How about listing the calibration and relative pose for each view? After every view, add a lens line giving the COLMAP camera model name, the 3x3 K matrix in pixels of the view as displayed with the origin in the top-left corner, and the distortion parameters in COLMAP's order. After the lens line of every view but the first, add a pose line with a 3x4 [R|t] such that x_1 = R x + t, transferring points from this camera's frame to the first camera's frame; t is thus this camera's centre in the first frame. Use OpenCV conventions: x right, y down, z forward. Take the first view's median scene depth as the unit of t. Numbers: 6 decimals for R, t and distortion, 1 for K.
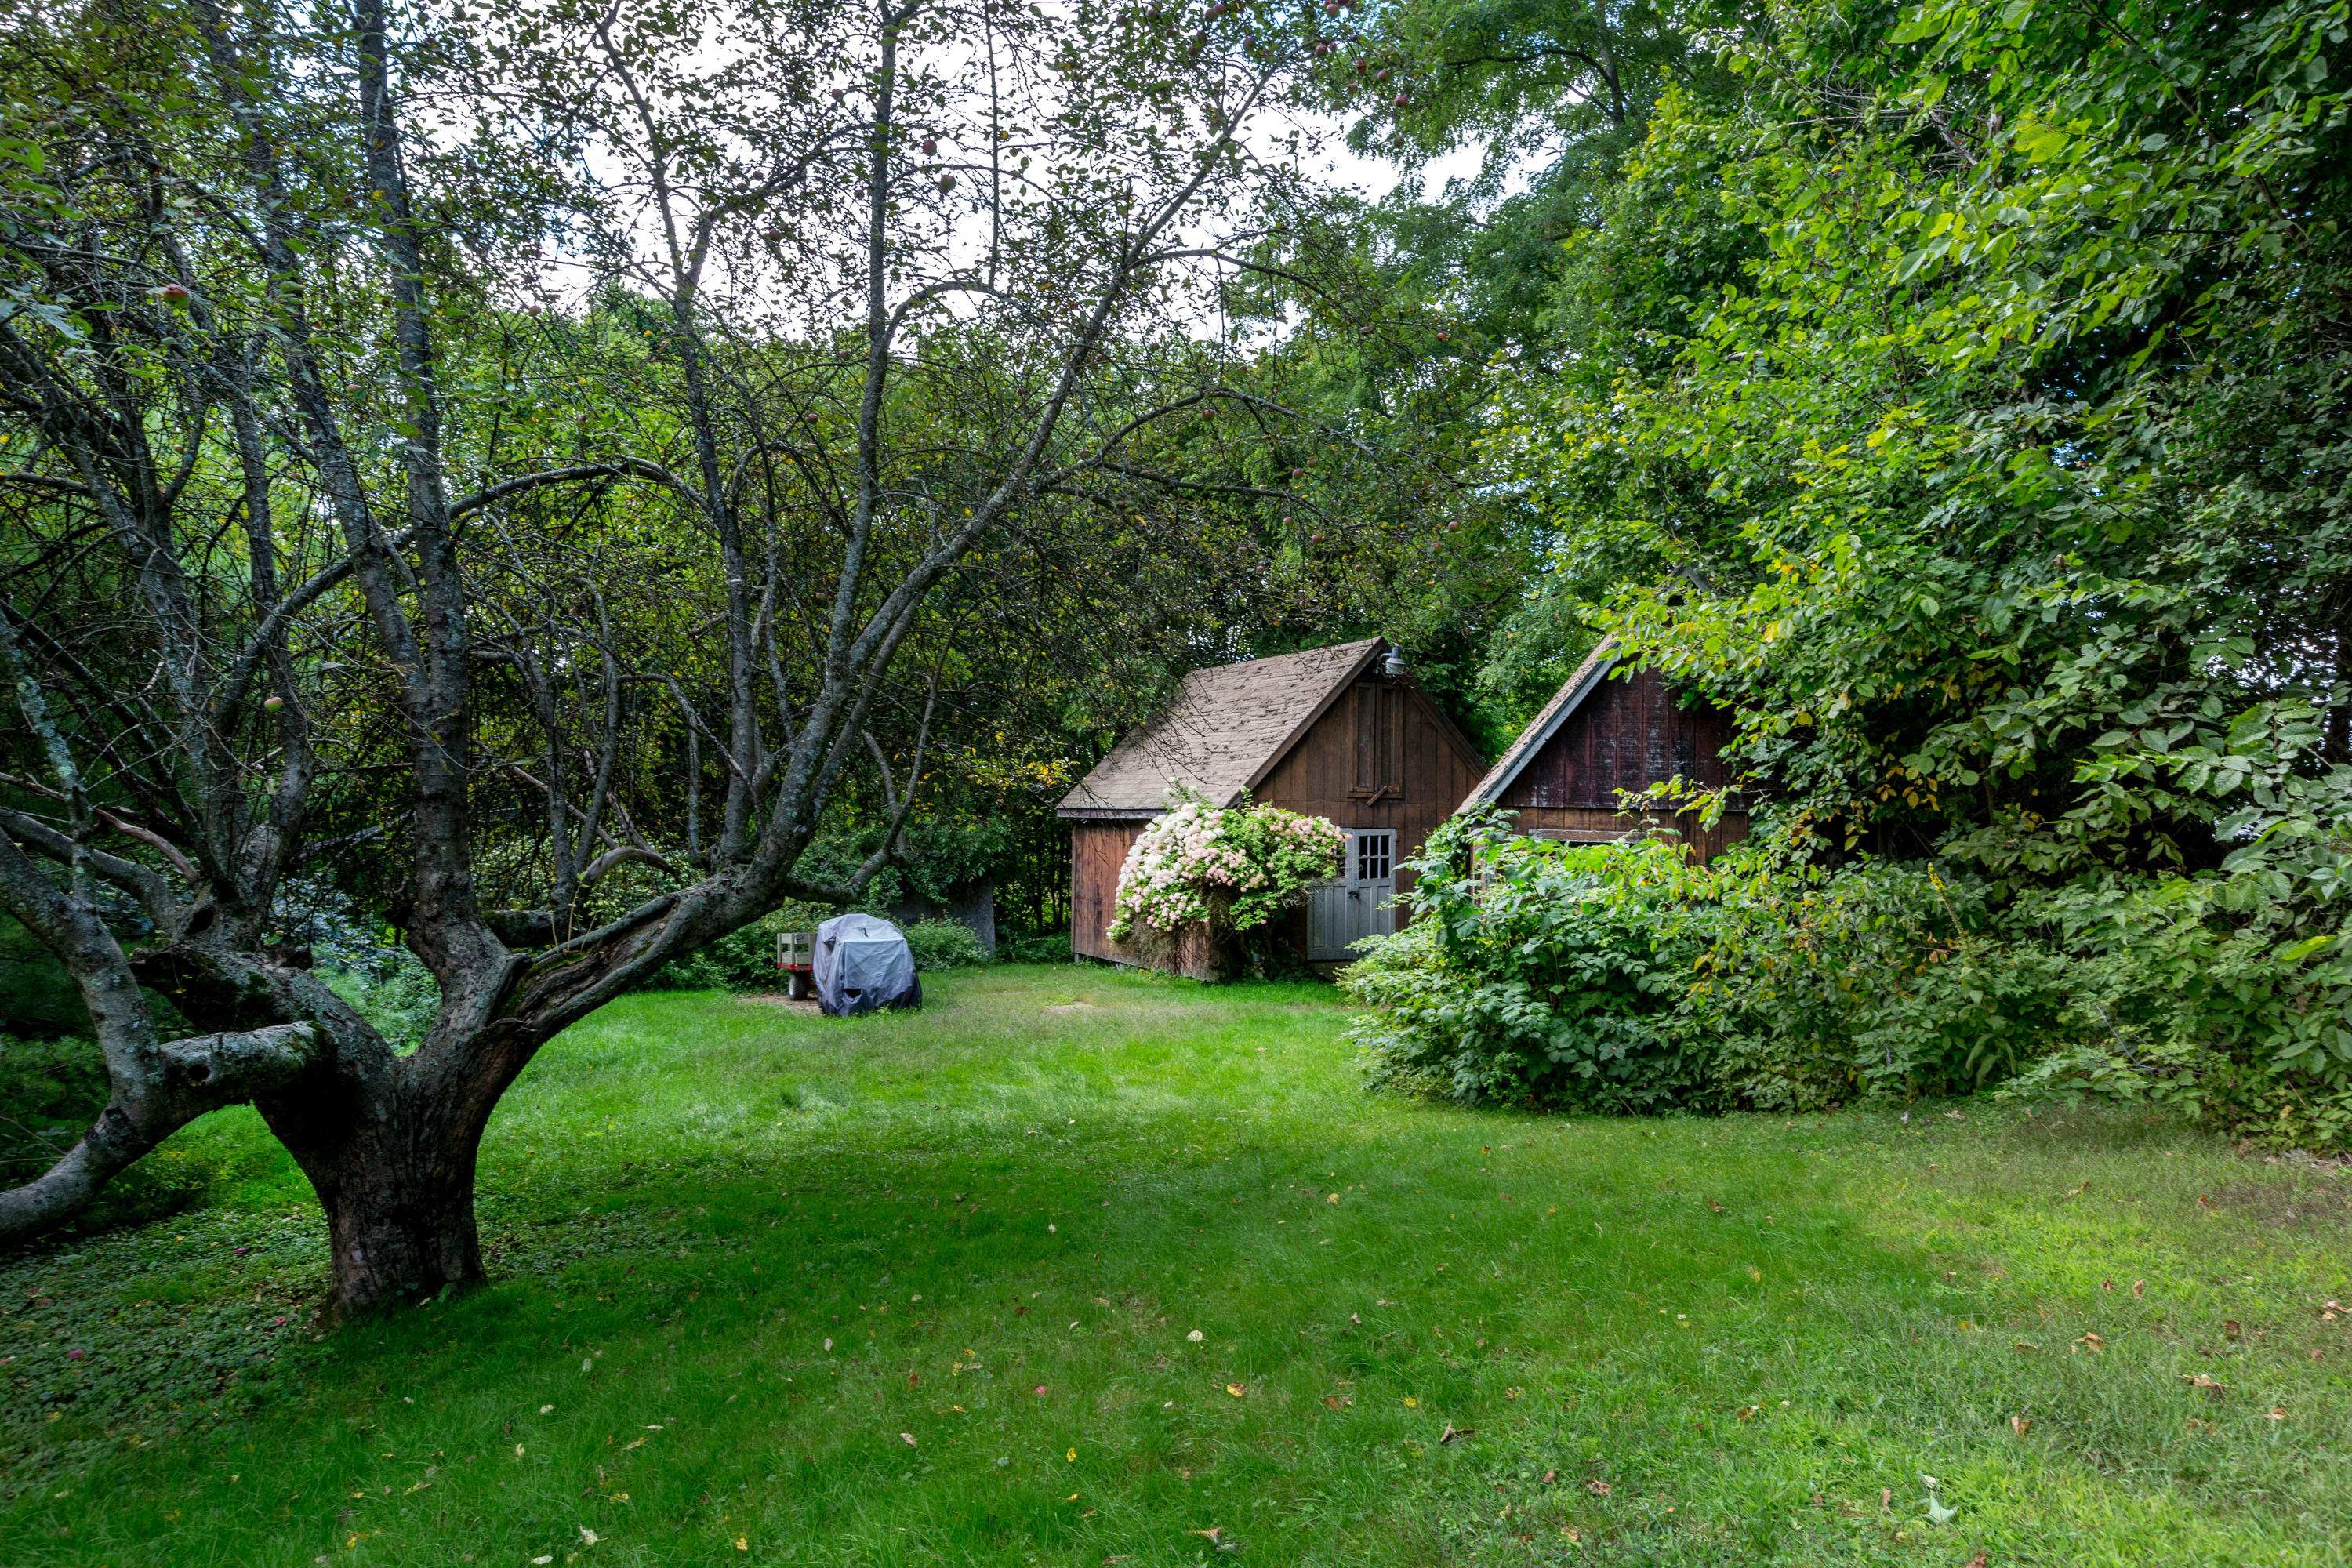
lens RADIAL K [[1450.1, 0, 1168.0], [0, 1450.1, 780.7], [0, 0, 1]] dist [-0.004908, -0.002745]
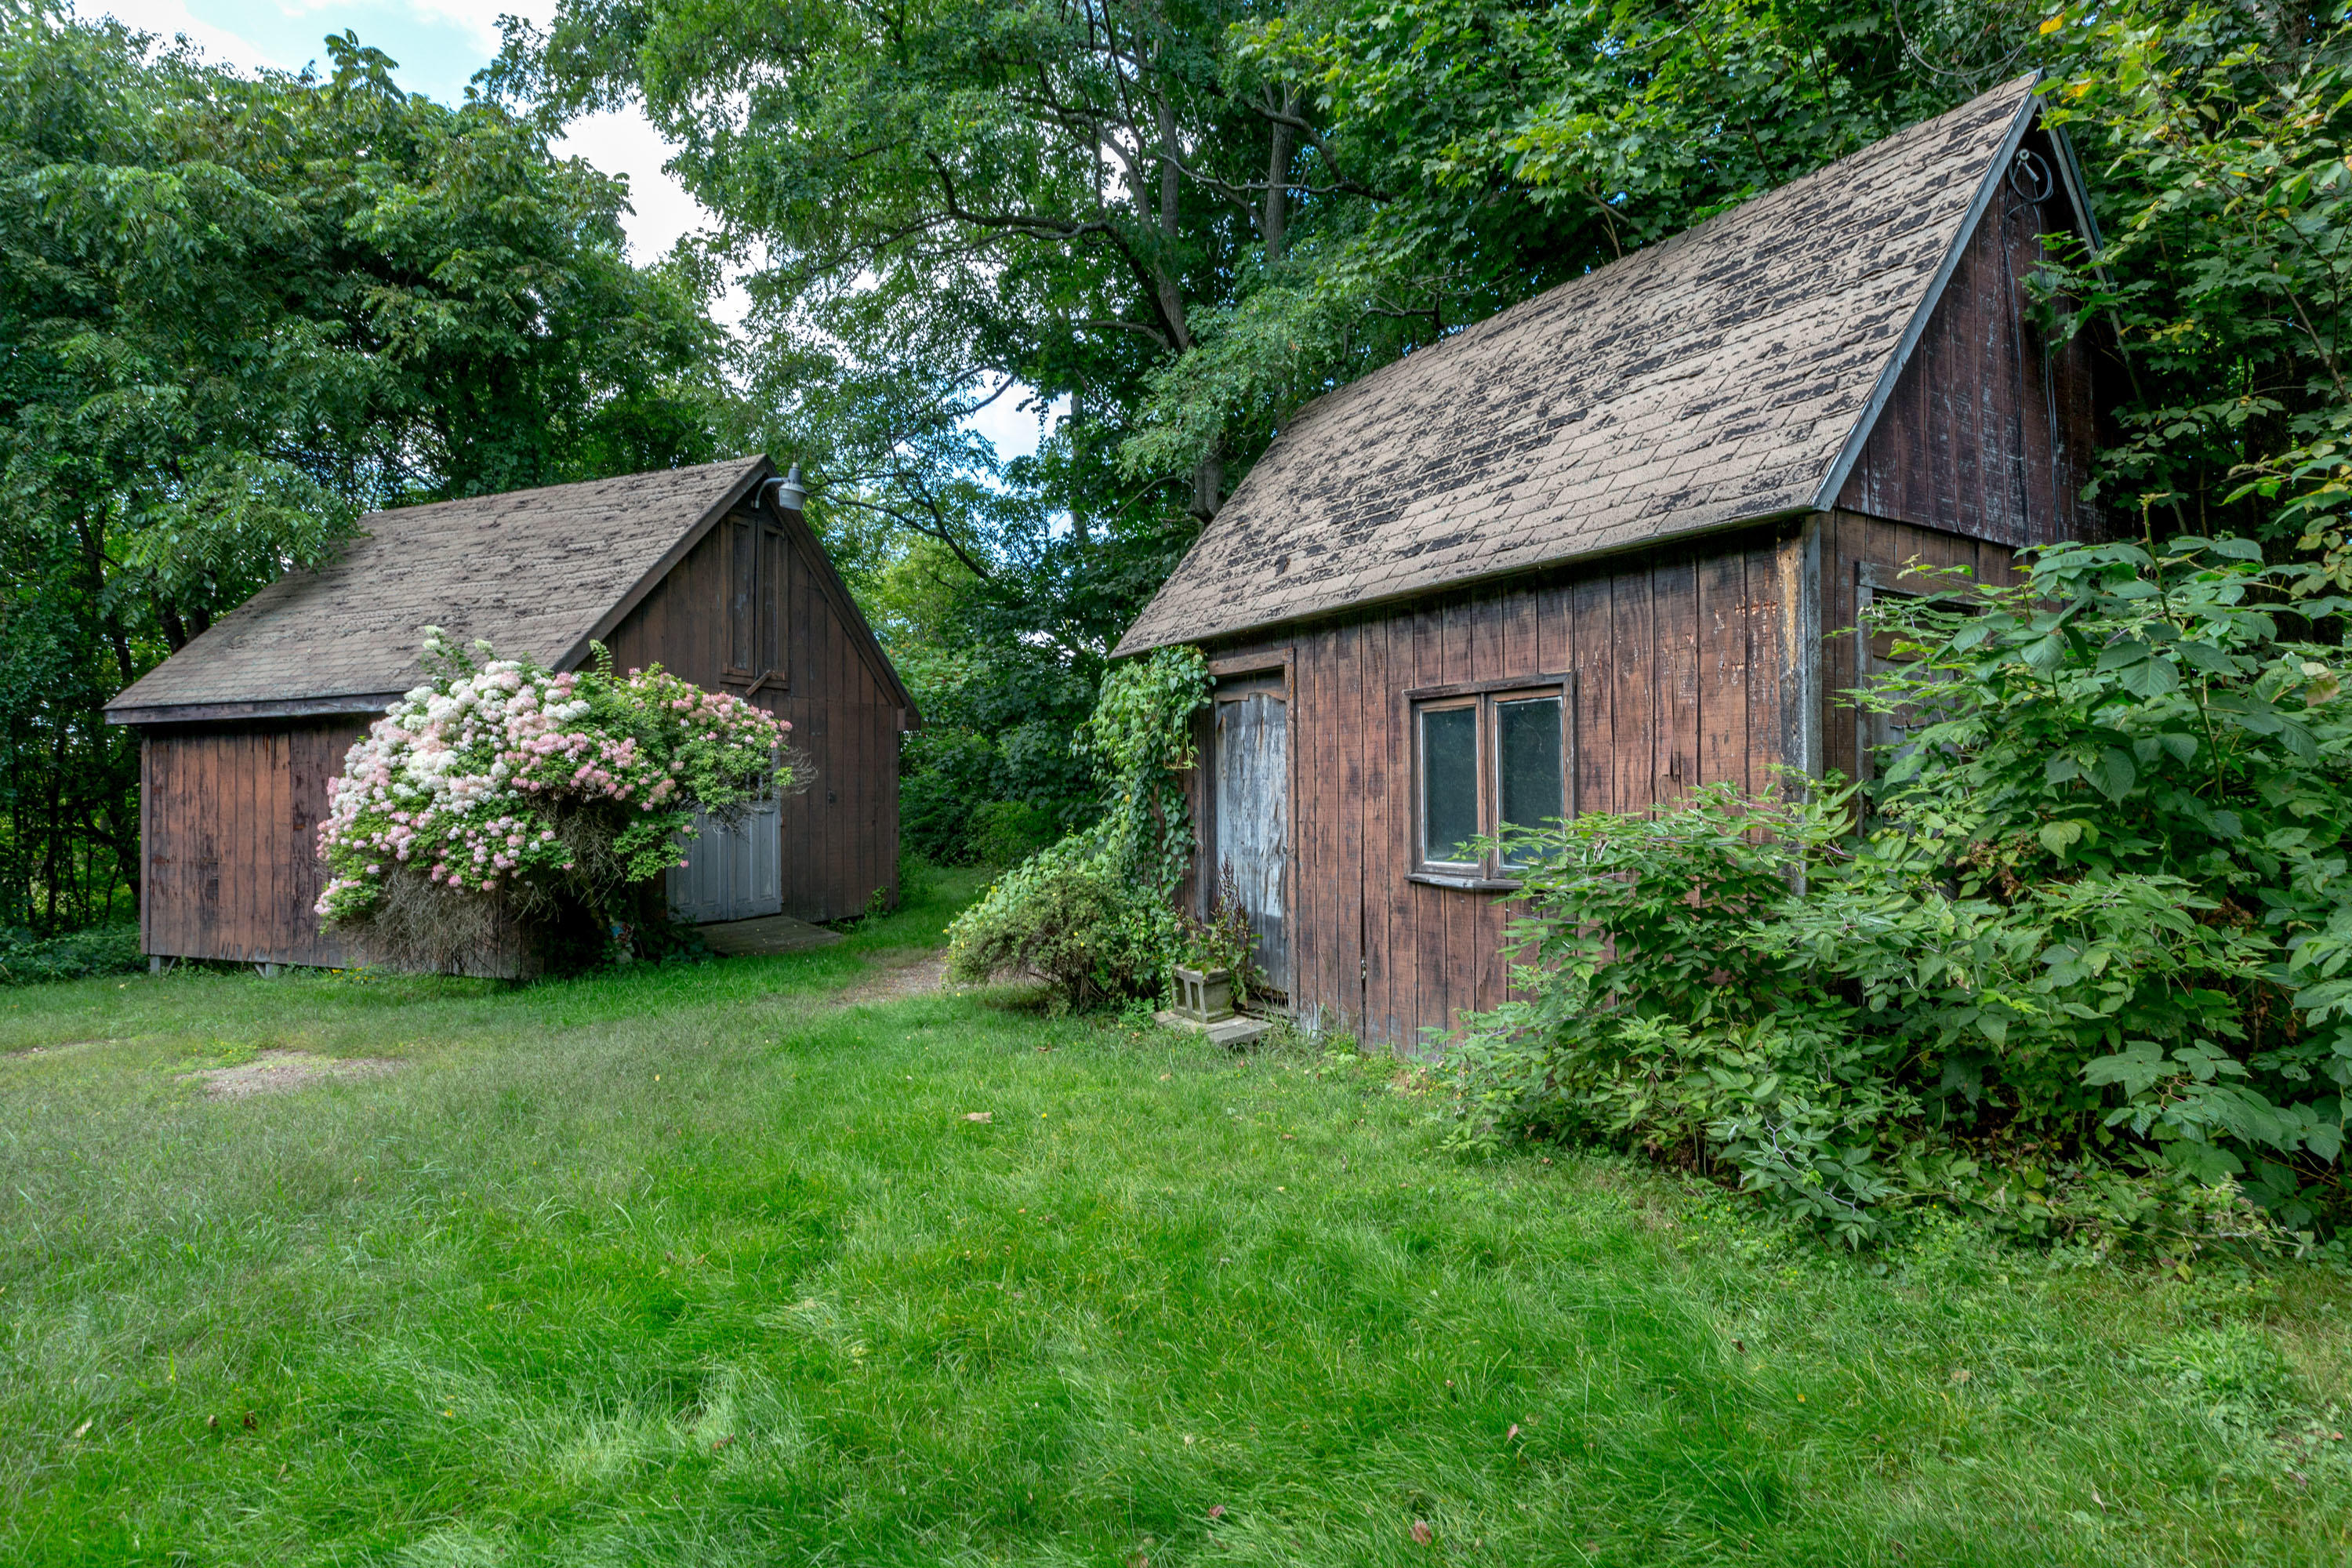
lens RADIAL K [[1179.1, 0, 1177.6], [0, 1179.1, 777.9], [0, 0, 1]] dist [0.003141, 0.000537]
pose [[0.754296, -0.006546, 0.656502, -0.168193], [-0.000911, 0.999939, 0.011018, 0.107917], [-0.656534, -0.008909, 0.754244, 0.959176]]
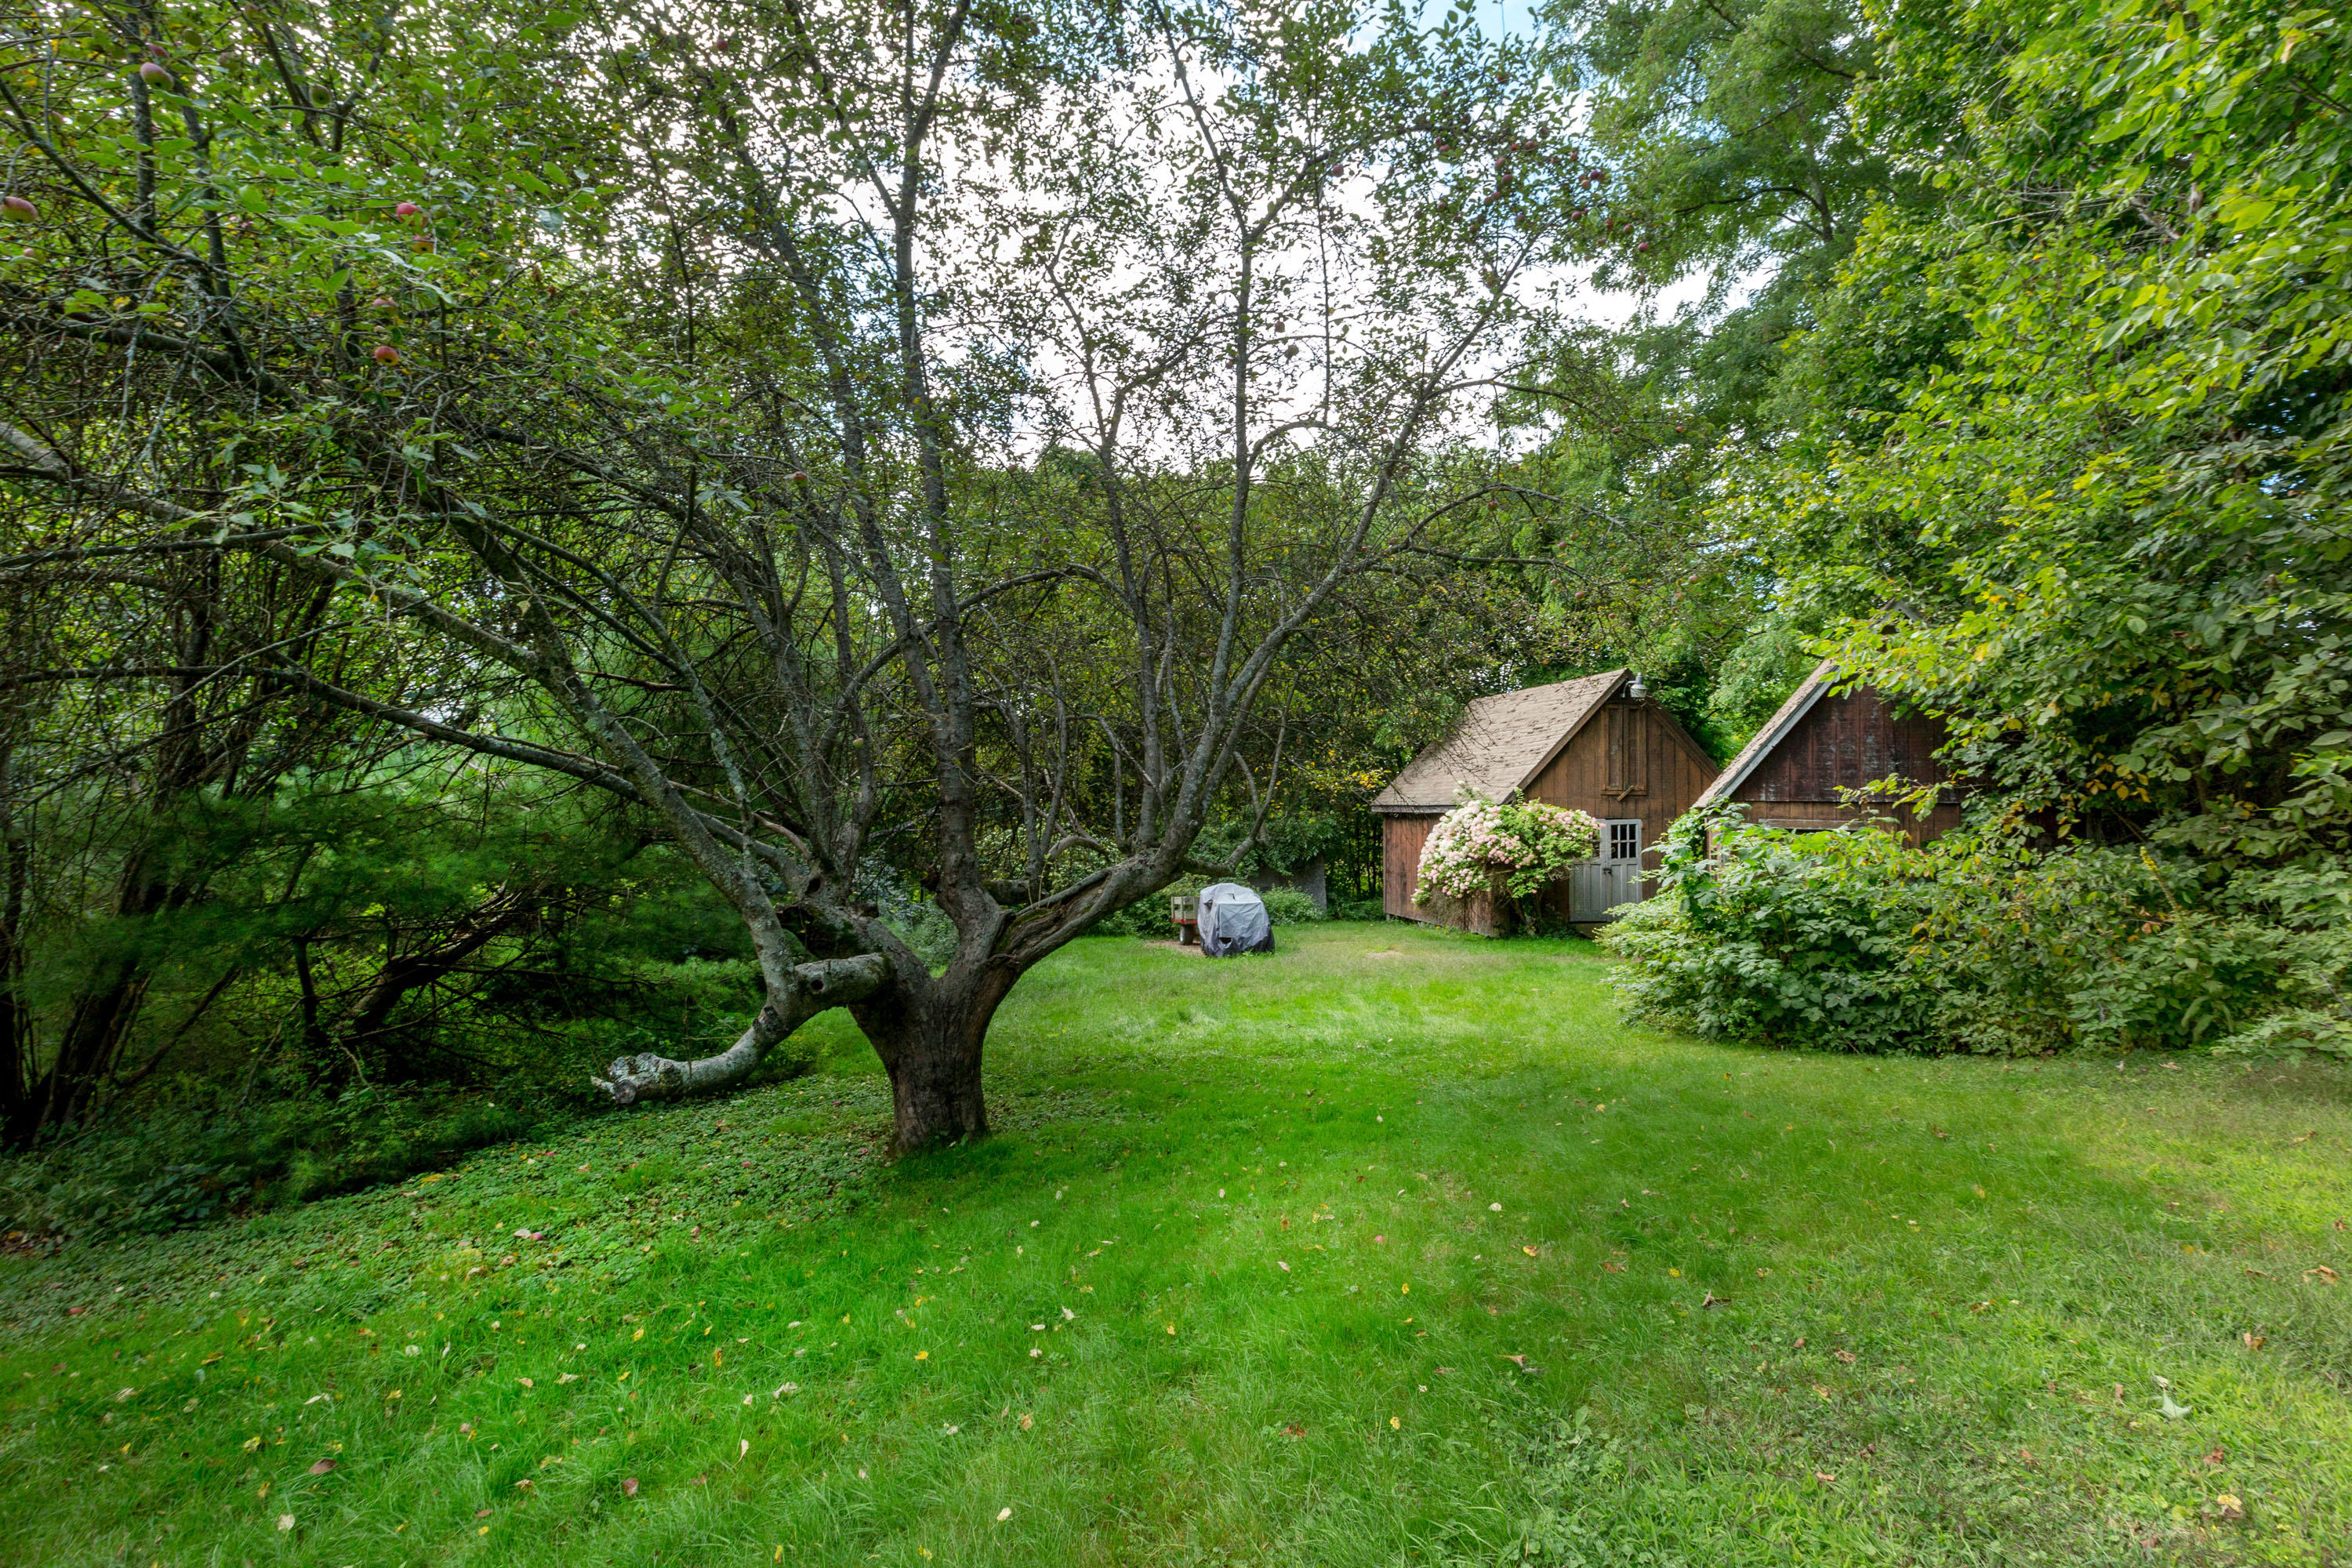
lens RADIAL K [[1072.9, 0, 1196.5], [0, 1072.9, 783.1], [0, 0, 1]] dist [-0.003403, -0.000234]
pose [[0.972706, -0.013913, -0.231624, -0.008670], [0.013577, 0.999903, -0.003048, -0.001697], [0.231644, -0.000180, 0.972801, -0.006047]]
